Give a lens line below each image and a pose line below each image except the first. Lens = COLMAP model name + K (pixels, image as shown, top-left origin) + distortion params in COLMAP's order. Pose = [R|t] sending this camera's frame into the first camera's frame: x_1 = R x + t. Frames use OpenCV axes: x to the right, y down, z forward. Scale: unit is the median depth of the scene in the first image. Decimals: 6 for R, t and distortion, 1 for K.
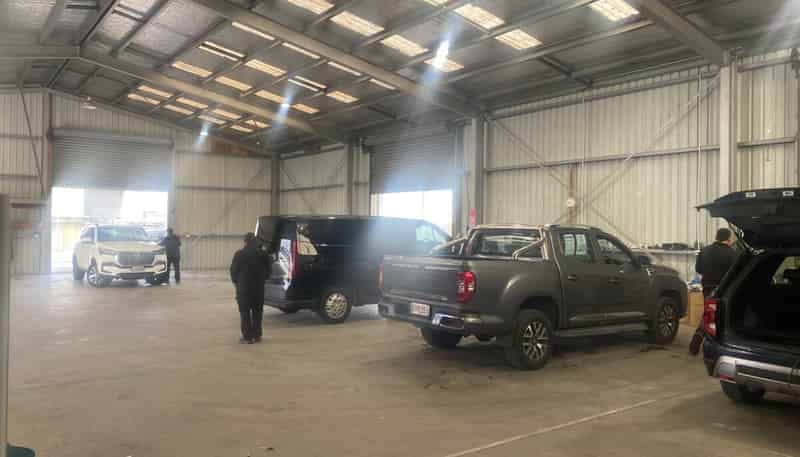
lens RADIAL K [[605.0, 0, 400.0], [0, 605.0, 228.5], [0, 0, 1]] dist [0.033555, -0.004821]
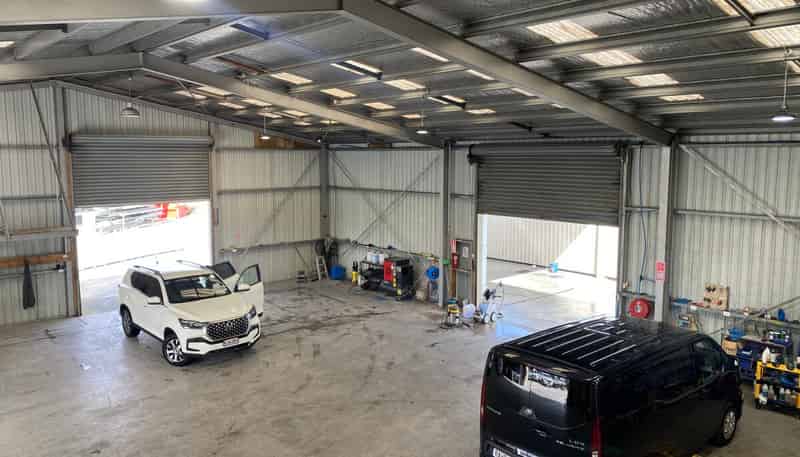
lens RADIAL K [[605.0, 0, 400.0], [0, 605.0, 228.5], [0, 0, 1]] dist [0.033555, -0.004821]
pose [[0.996408, -0.022657, 0.081595, -0.223078], [0.012594, 0.992476, 0.121789, -0.138444], [-0.083740, -0.120324, 0.989197, 0.185186]]
